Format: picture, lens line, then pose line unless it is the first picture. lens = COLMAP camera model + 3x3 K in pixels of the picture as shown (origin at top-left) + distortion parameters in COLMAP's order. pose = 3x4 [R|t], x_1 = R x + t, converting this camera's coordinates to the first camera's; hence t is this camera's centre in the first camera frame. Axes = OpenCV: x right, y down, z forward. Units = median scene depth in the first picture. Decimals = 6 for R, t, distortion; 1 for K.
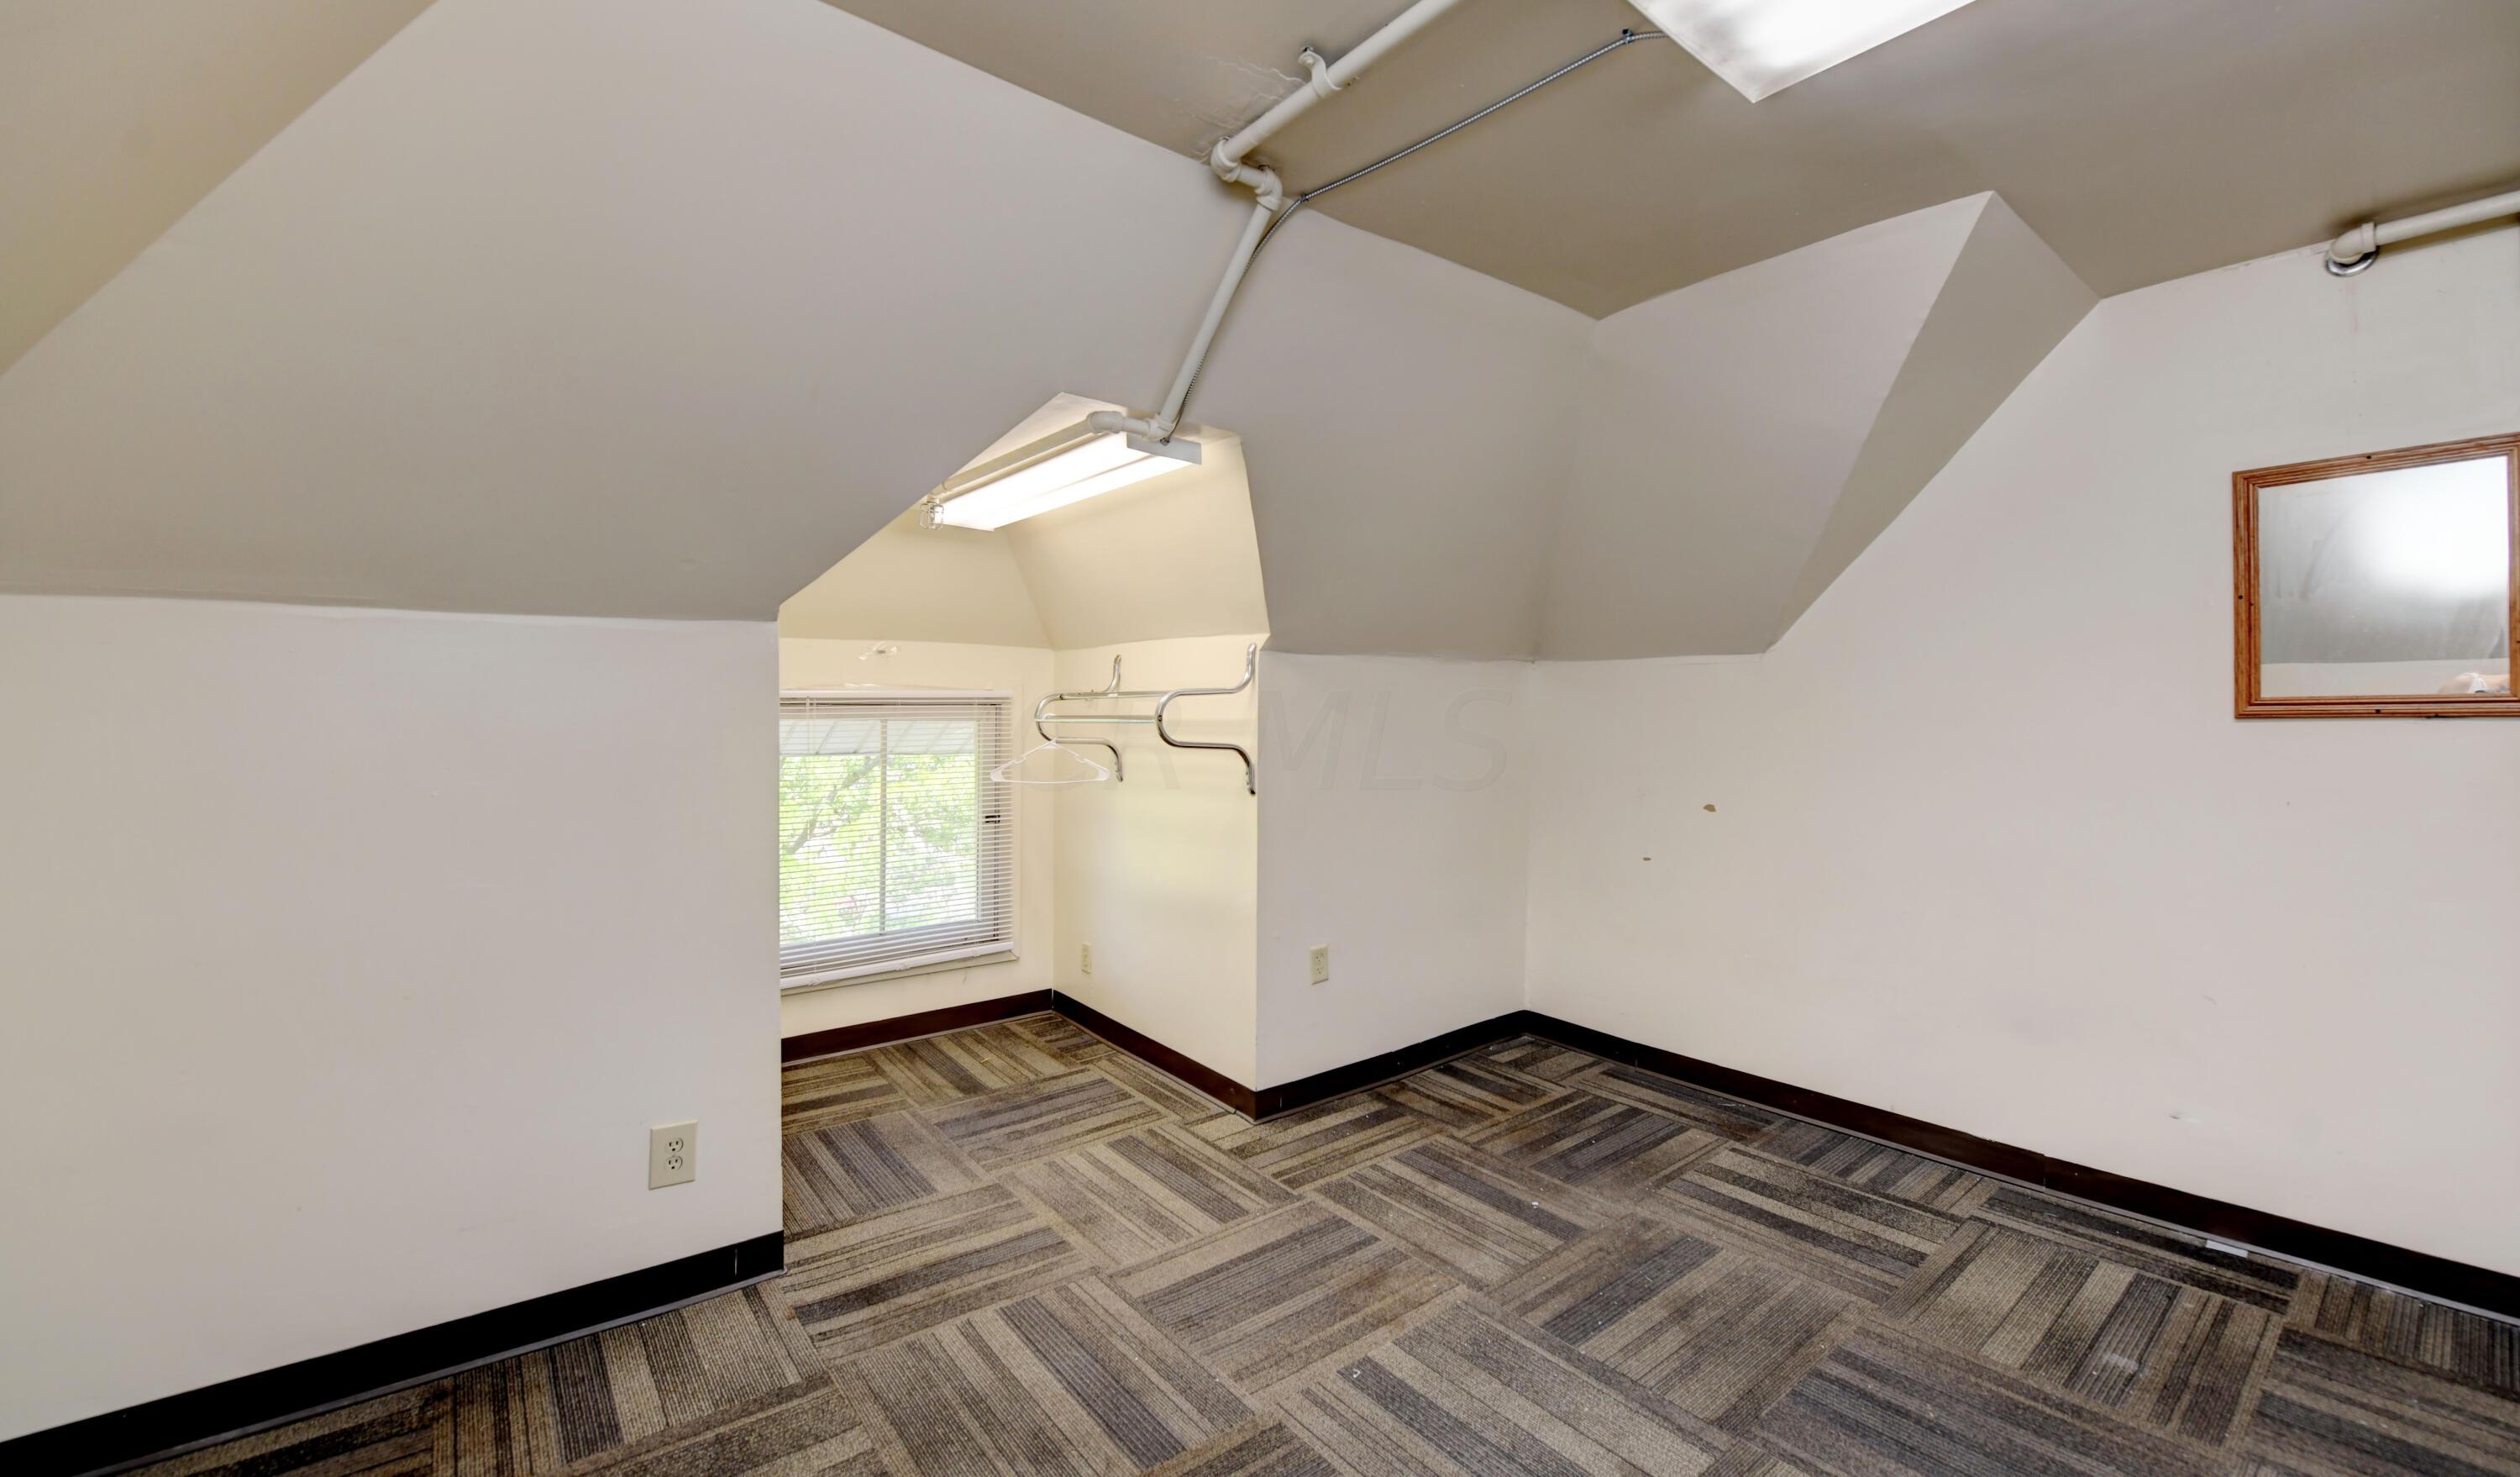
lens RADIAL K [[1007.7, 0, 1266.1], [0, 1007.7, 724.2], [0, 0, 1]] dist [-0.002825, -0.000607]
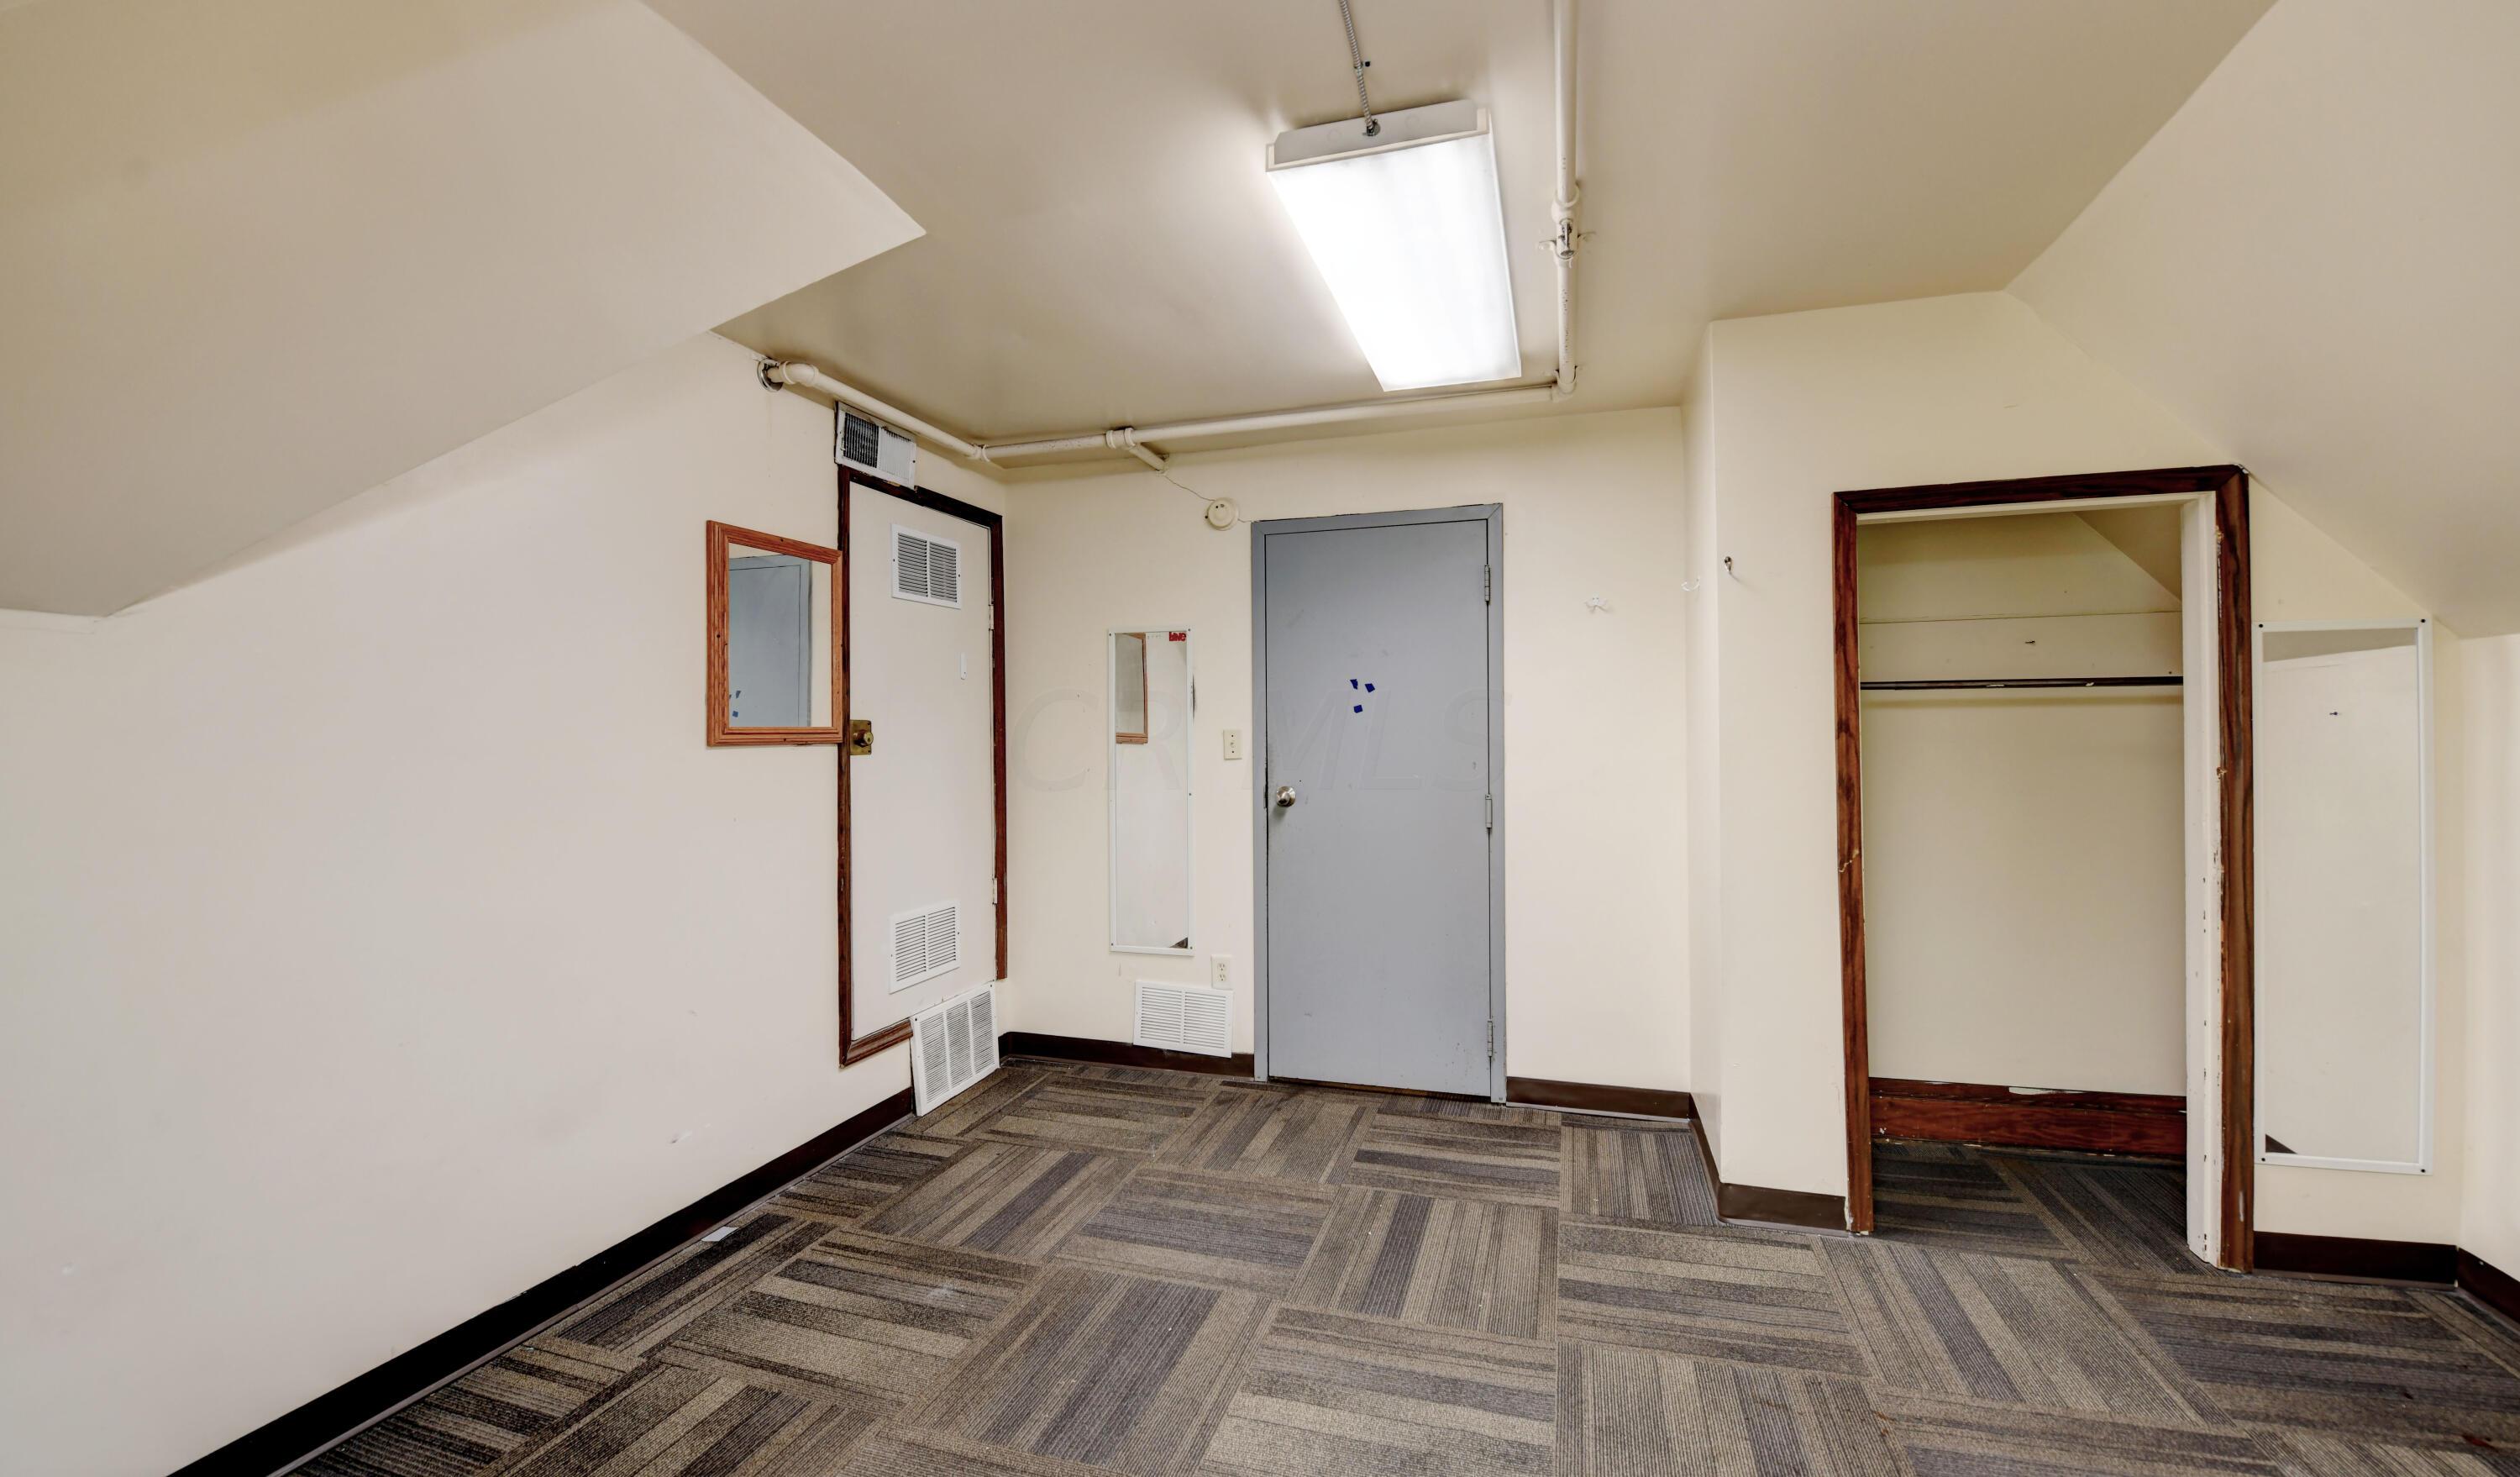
lens RADIAL K [[1007.7, 0, 1274.0], [0, 1007.7, 741.9], [0, 0, 1]] dist [-0.002825, -0.000607]
pose [[-0.567060, 0.009421, 0.823623, -0.289068], [0.014092, 0.999899, -0.001735, 0.001655], [-0.823556, 0.010623, -0.567135, 1.144185]]
